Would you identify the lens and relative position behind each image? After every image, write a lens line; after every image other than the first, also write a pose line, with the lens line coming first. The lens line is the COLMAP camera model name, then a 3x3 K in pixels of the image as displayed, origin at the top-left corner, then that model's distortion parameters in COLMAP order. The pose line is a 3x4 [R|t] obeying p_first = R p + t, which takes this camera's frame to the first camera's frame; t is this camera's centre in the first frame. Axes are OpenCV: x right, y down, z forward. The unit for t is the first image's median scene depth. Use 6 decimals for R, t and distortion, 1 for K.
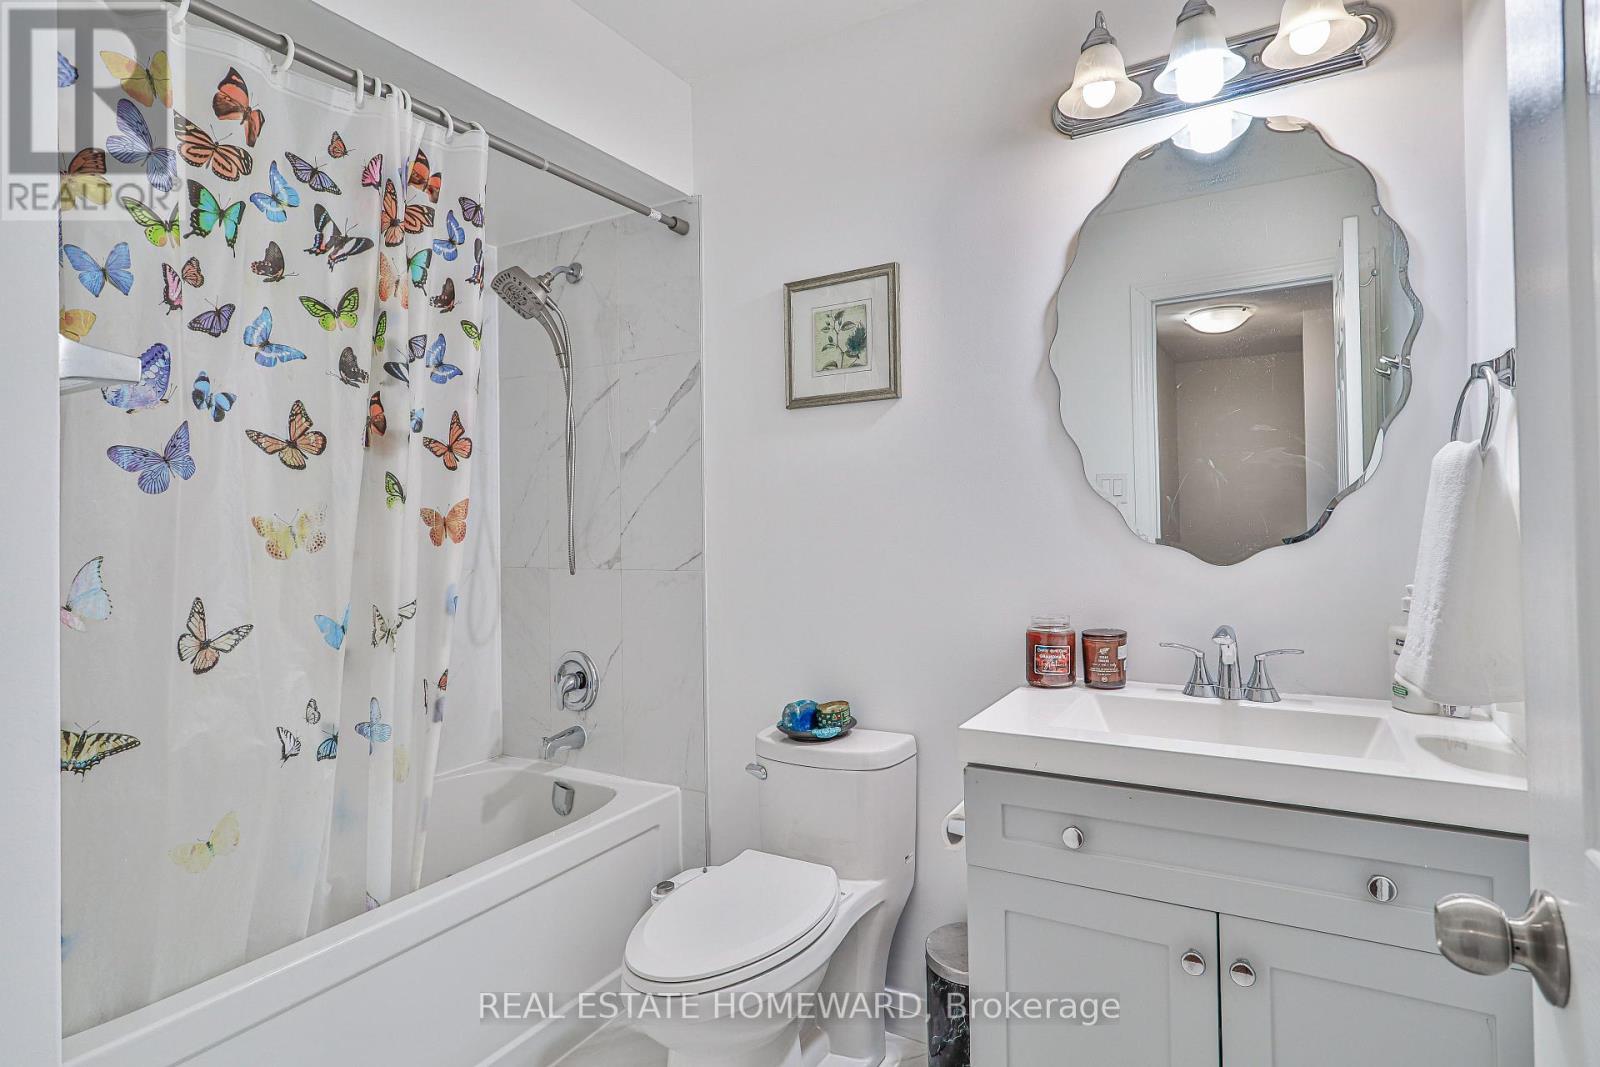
lens RADIAL K [[826.1, 0, 827.3], [0, 826.1, 501.4], [0, 0, 1]] dist [-0.005461, 0.003473]
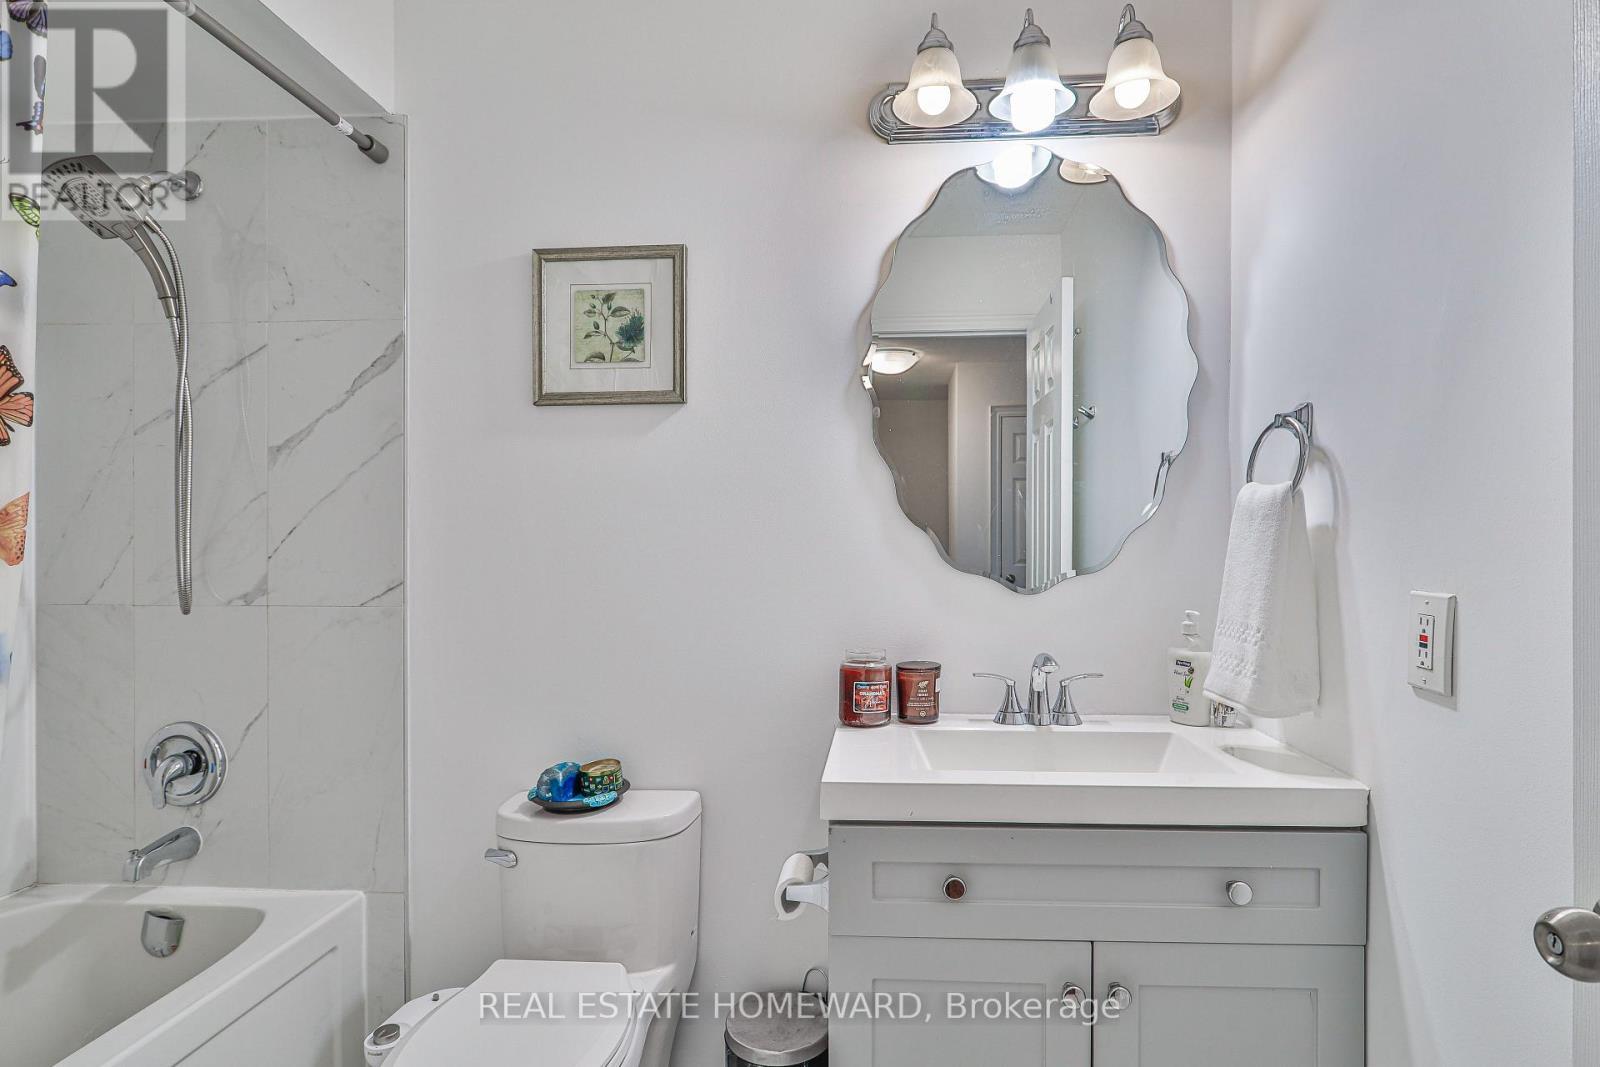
lens RADIAL K [[844.8, 0, 812.4], [0, 844.8, 544.7], [0, 0, 1]] dist [-0.004673, 0.004678]
pose [[0.897921, 0.018111, 0.439784, -0.181245], [-0.025902, 0.999596, 0.011719, 0.008610], [-0.439394, -0.021914, 0.898027, 0.148059]]
